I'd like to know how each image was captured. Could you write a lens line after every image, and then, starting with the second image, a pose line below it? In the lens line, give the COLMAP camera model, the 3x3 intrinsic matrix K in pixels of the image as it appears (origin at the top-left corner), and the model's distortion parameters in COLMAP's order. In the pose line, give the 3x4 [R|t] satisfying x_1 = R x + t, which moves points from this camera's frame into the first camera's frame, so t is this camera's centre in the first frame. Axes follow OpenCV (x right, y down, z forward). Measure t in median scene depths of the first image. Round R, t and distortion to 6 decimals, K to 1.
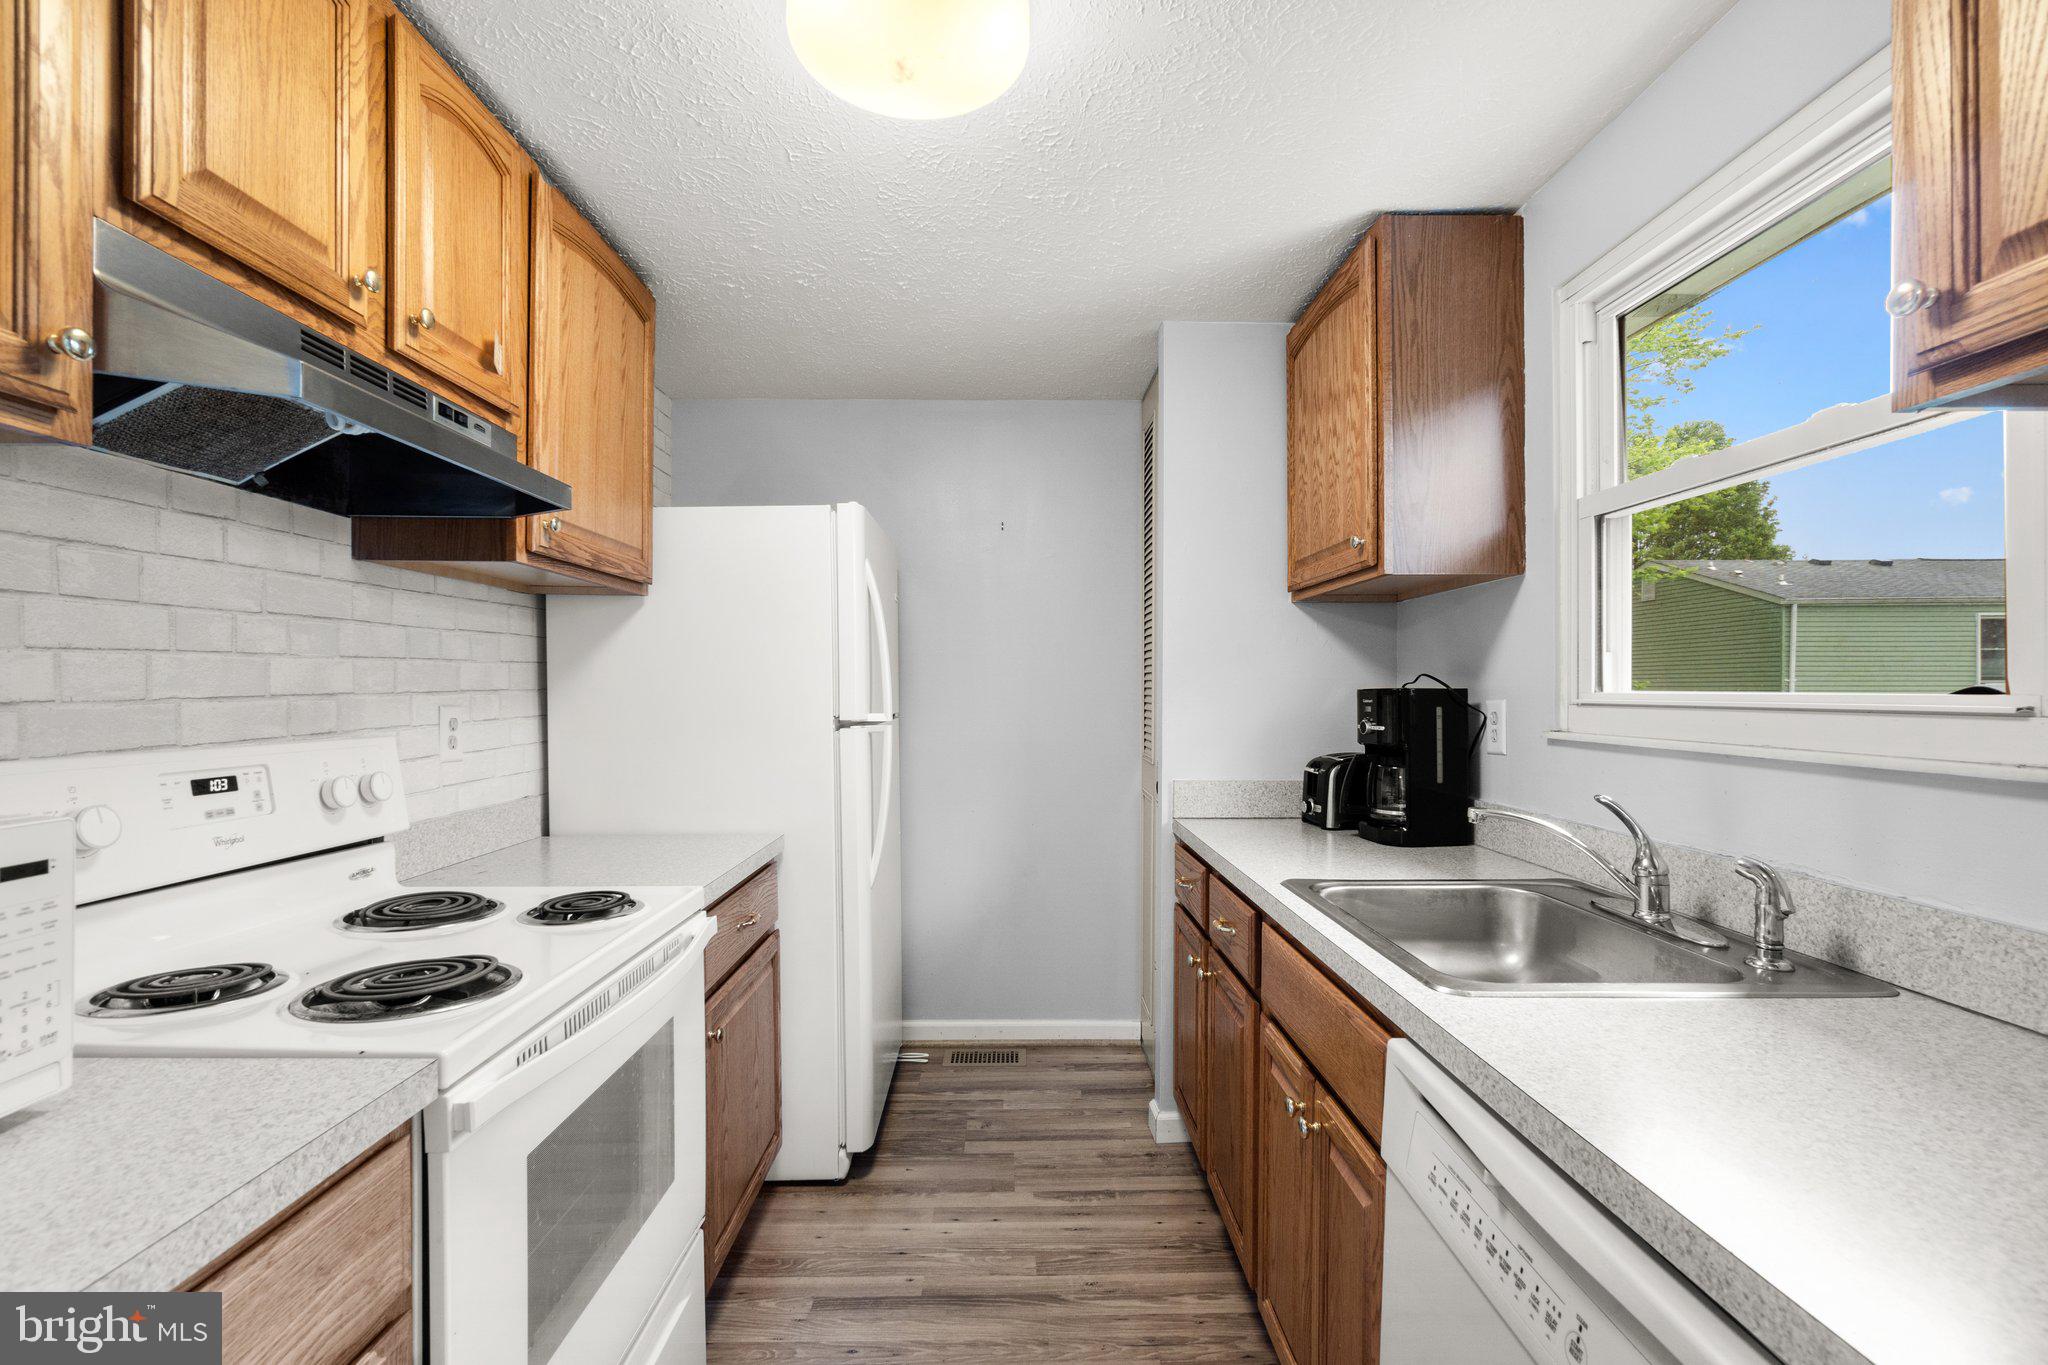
lens RADIAL K [[888.0, 0, 1014.0], [0, 888.0, 687.2], [0, 0, 1]] dist [0.000159, 0.000215]
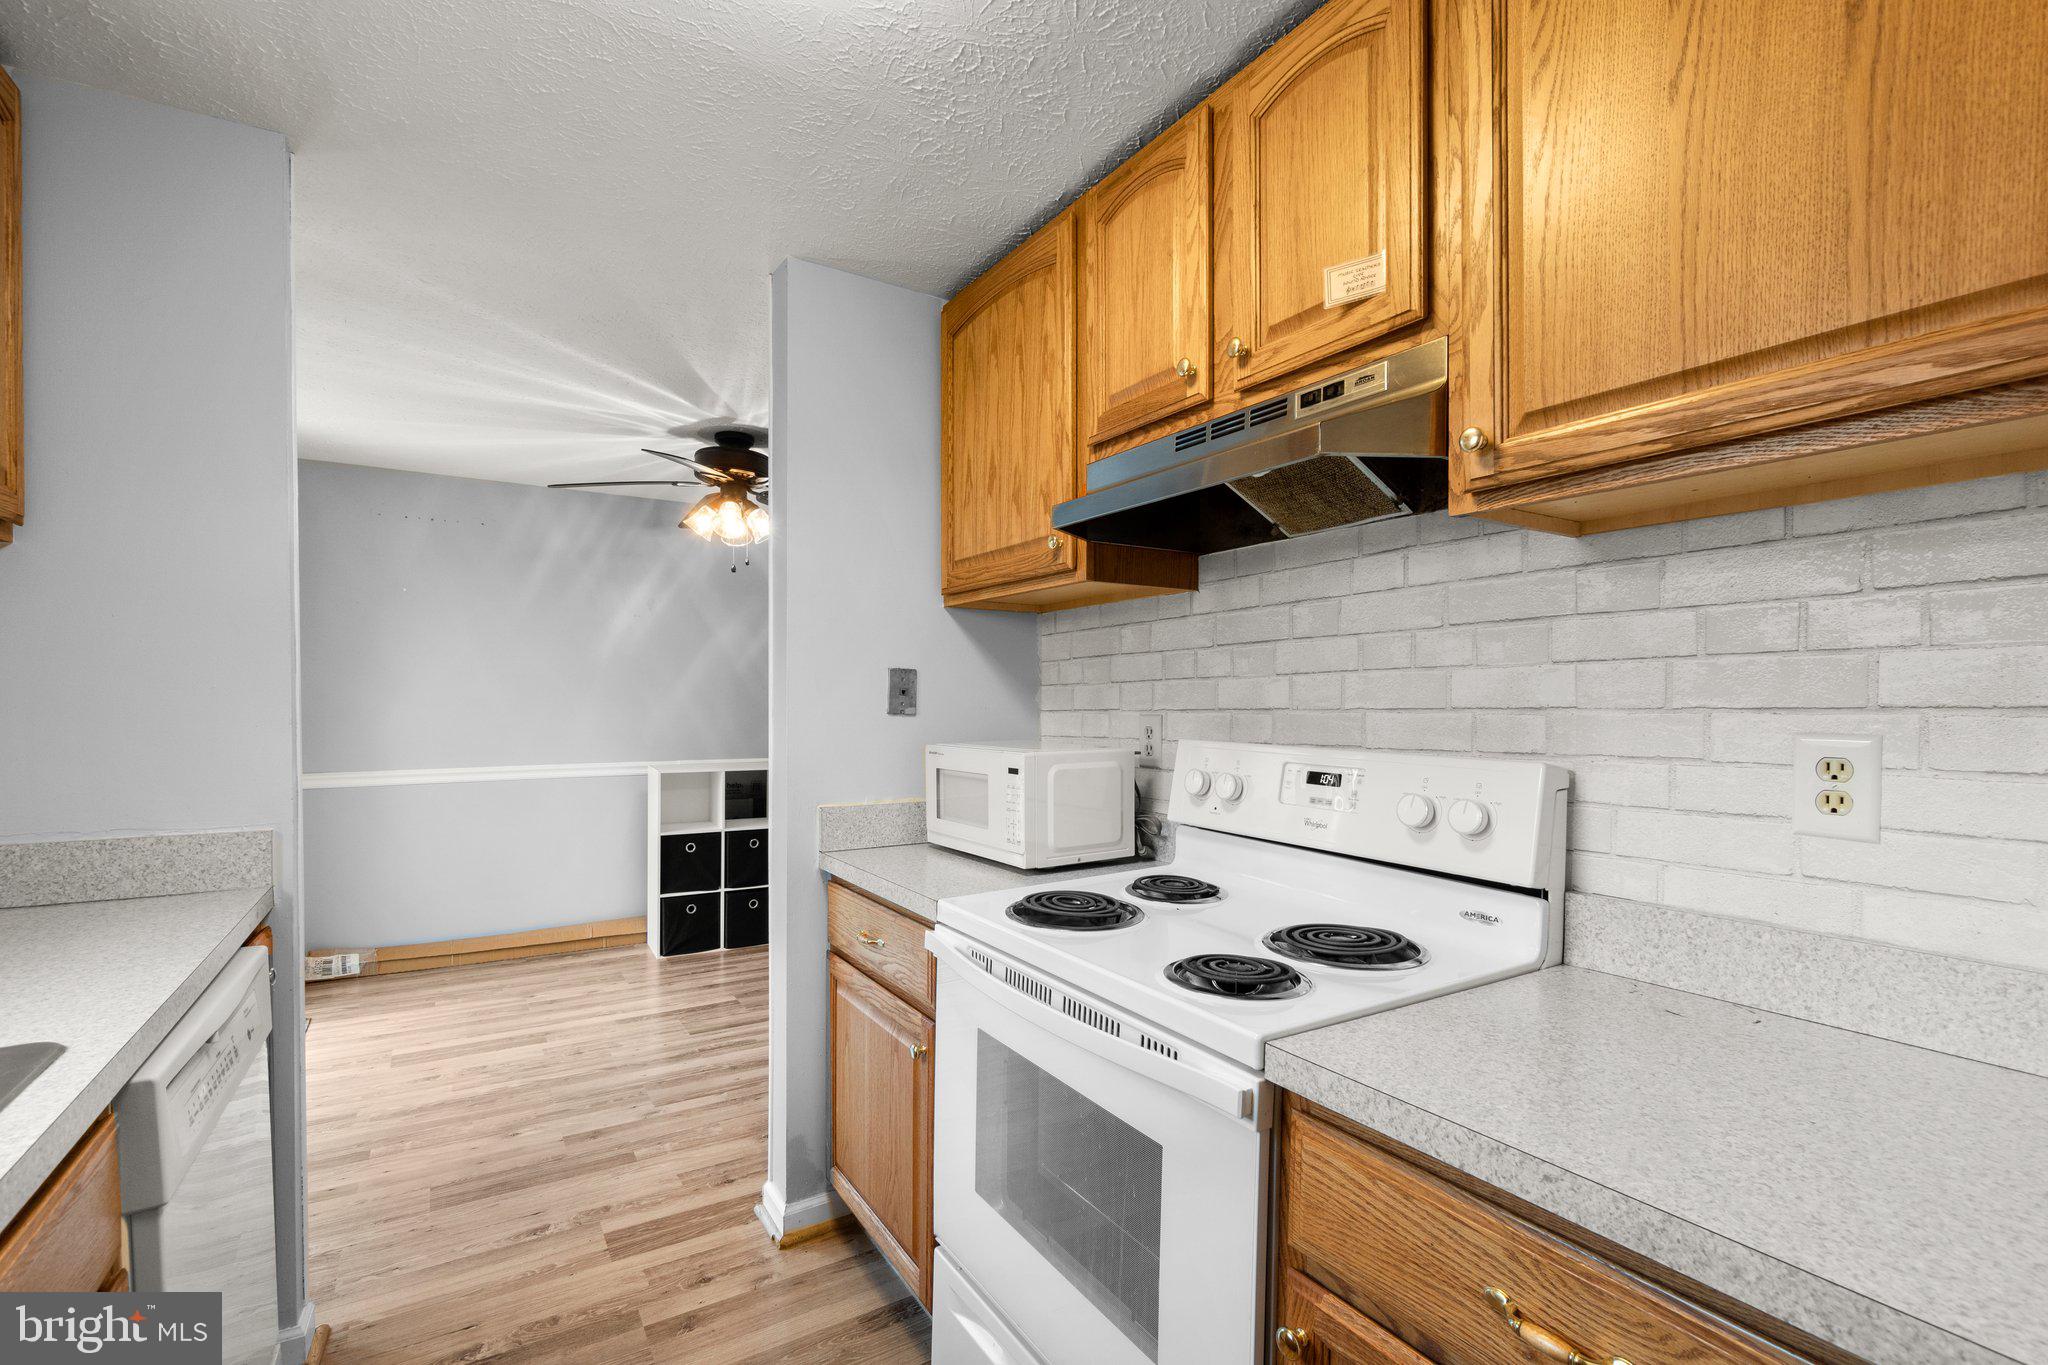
lens RADIAL K [[903.6, 0, 1028.4], [0, 903.6, 714.3], [0, 0, 1]] dist [-0.007244, -0.000008]
pose [[-0.845689, 0.002874, -0.533669, 0.079938], [-0.005479, 0.999886, 0.014068, 0.003464], [0.533648, 0.014821, -0.845577, 1.237237]]
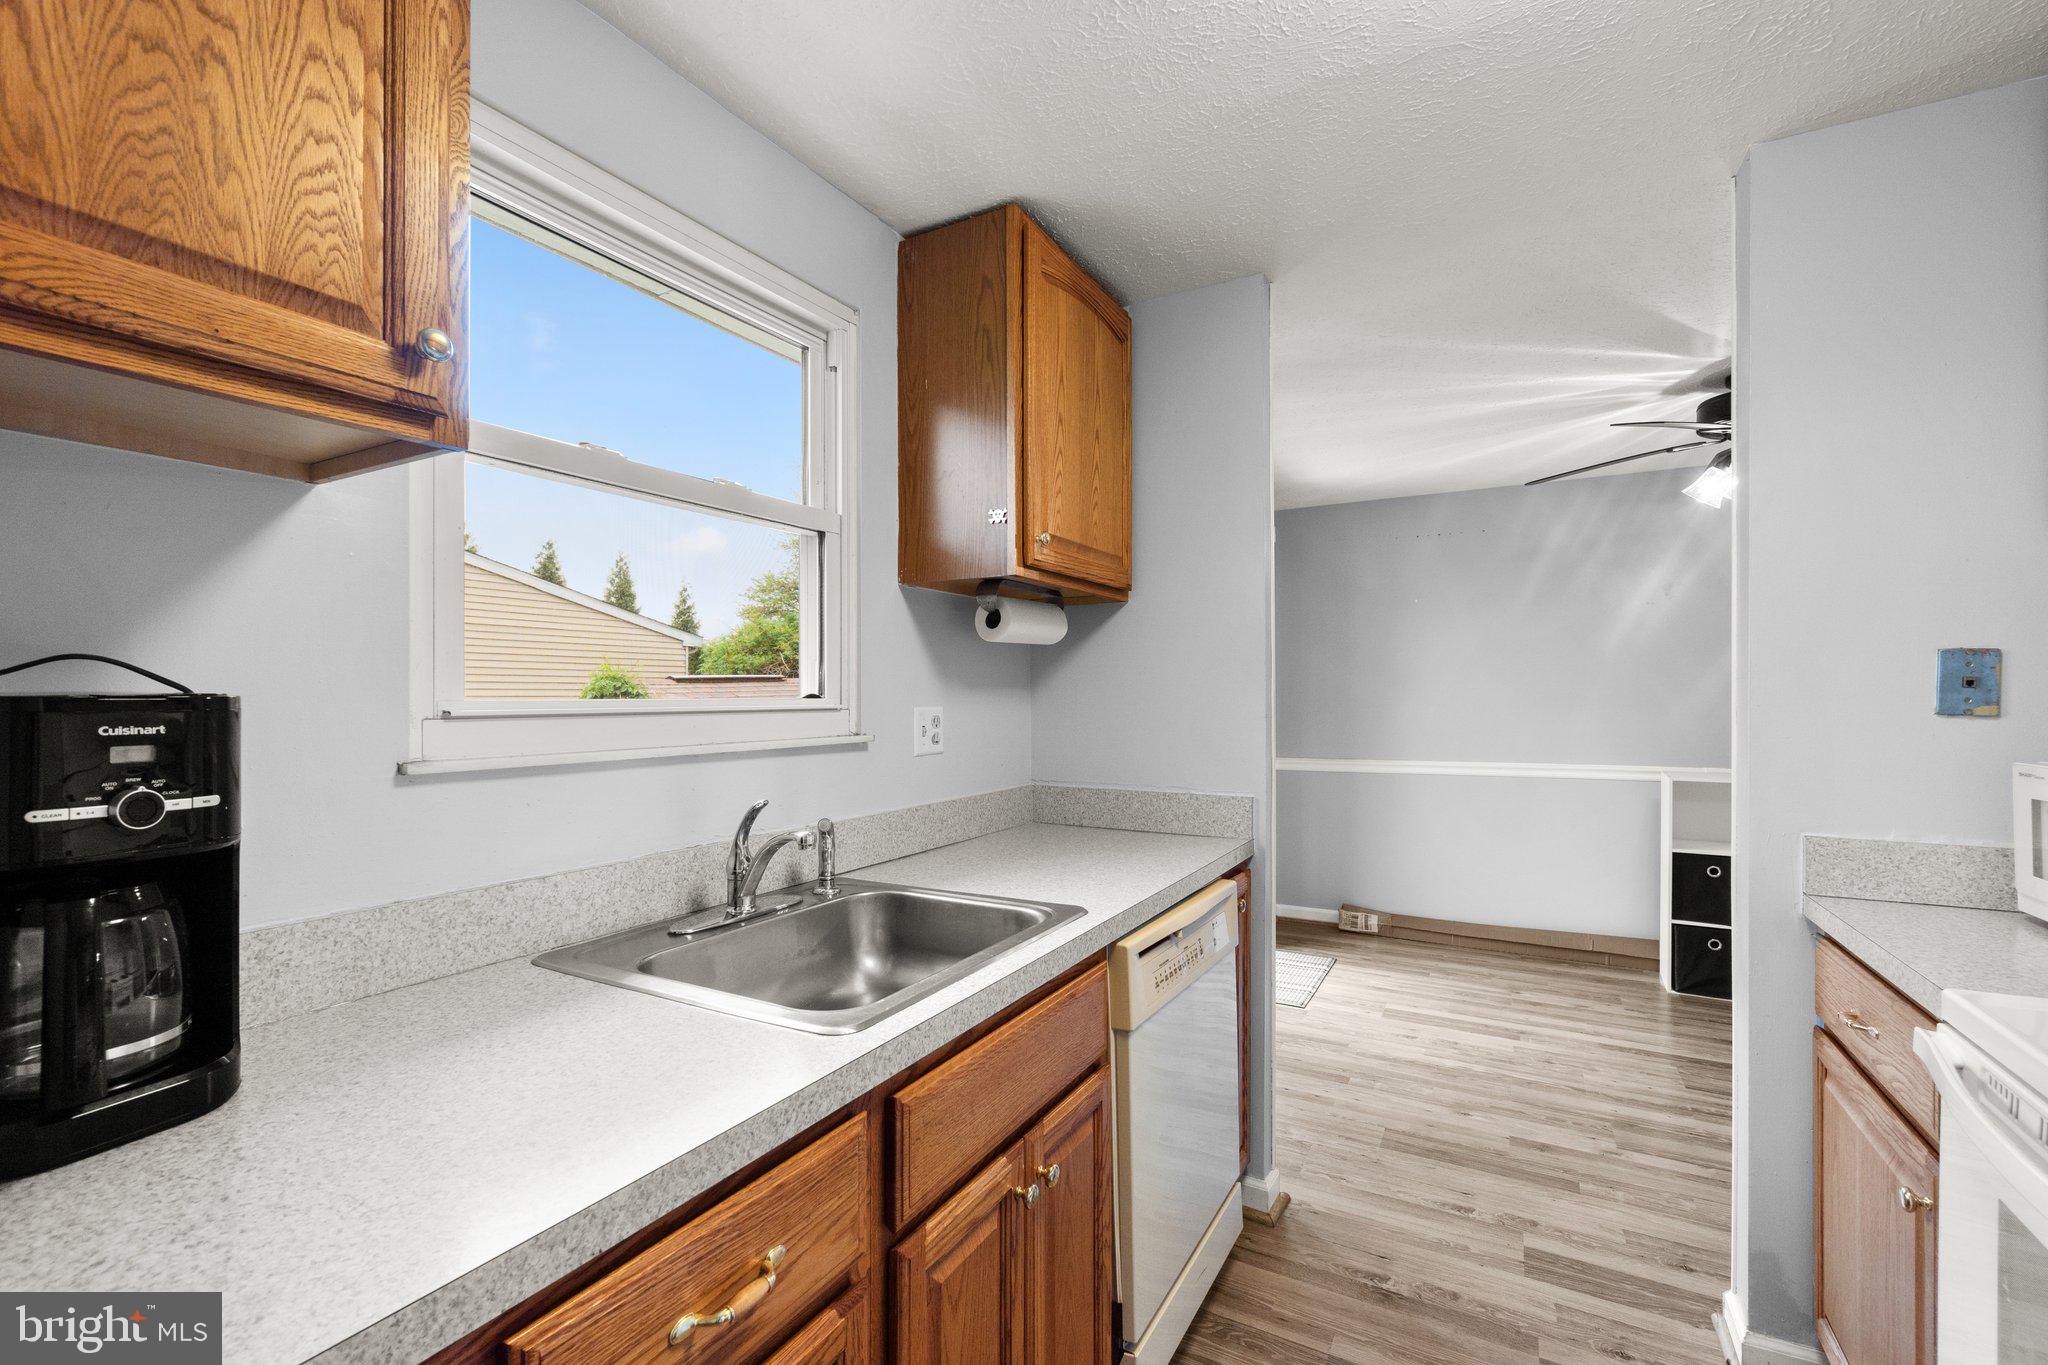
lens RADIAL K [[896.9, 0, 1001.4], [0, 896.9, 696.0], [0, 0, 1]] dist [-0.002948, 0.000485]
pose [[-0.863874, 0.002724, 0.503701, -0.070817], [0.001889, 0.999996, -0.002169, 0.003370], [-0.503705, -0.000923, -0.863875, 1.275042]]
